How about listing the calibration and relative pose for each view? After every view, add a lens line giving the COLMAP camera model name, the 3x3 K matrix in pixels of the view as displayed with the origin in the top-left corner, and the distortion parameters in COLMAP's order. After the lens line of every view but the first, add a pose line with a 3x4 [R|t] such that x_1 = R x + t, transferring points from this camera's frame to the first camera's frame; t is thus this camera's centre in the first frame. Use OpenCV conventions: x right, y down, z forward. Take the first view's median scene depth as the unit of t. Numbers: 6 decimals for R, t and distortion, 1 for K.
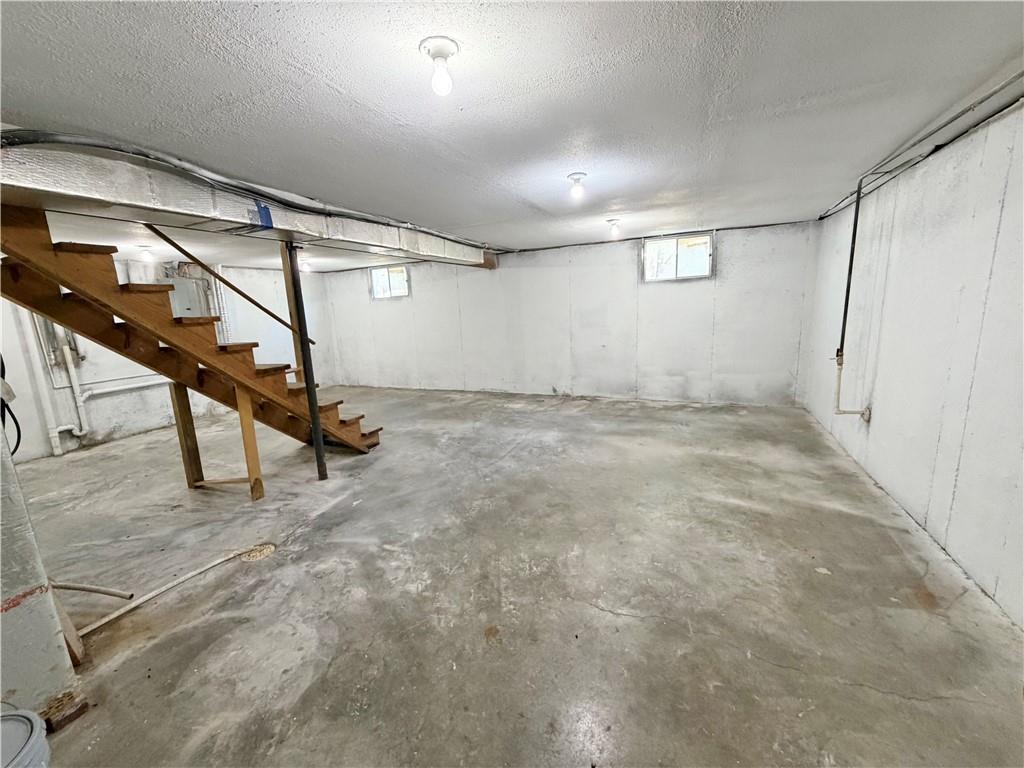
lens RADIAL K [[413.4, 0, 512.4], [0, 413.4, 383.8], [0, 0, 1]] dist [-0.003083, 0.000941]
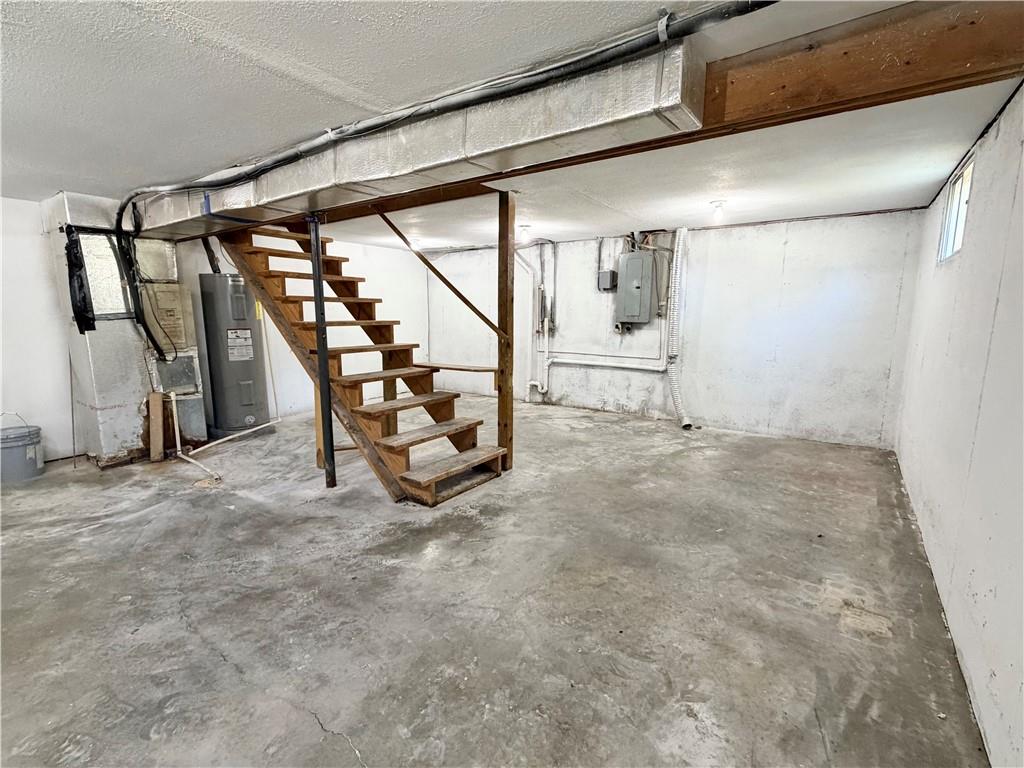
lens RADIAL K [[473.3, 0, 513.2], [0, 473.3, 384.1], [0, 0, 1]] dist [-0.001062, -0.000725]
pose [[-0.206411, 0.200256, -0.957754, 0.450279], [-0.172867, 0.955972, 0.237139, -0.334415], [0.963074, 0.214512, -0.162706, 1.805359]]
